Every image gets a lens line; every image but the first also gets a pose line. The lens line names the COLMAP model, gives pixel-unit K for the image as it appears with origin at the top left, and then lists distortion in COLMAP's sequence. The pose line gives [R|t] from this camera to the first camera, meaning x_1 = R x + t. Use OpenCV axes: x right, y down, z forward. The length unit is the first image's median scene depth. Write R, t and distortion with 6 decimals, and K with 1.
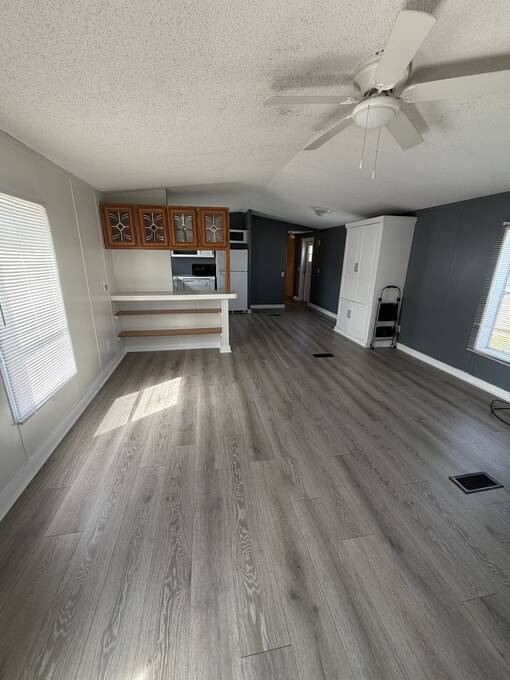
lens RADIAL K [[271.5, 0, 256.8], [0, 271.5, 337.1], [0, 0, 1]] dist [0.000693, -0.000092]
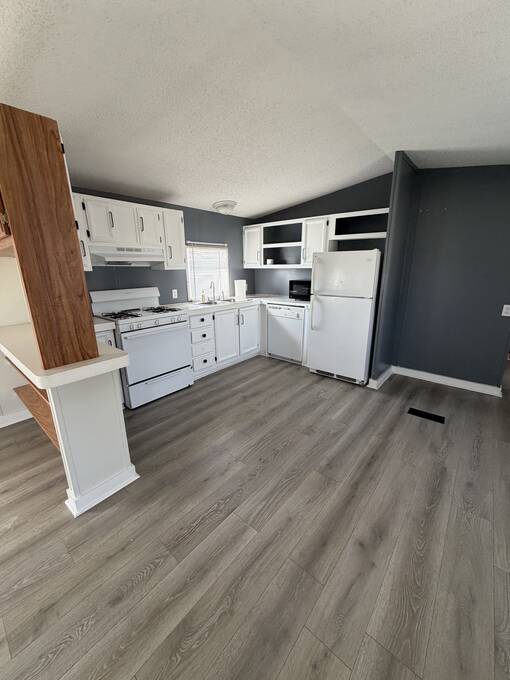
lens RADIAL K [[271.5, 0, 256.8], [0, 271.5, 337.1], [0, 0, 1]] dist [0.000693, -0.000092]
pose [[0.630326, 0.179808, -0.755220, 0.215187], [-0.211237, 0.975828, 0.056028, -0.186323], [0.747039, 0.124215, 0.653072, 0.643633]]
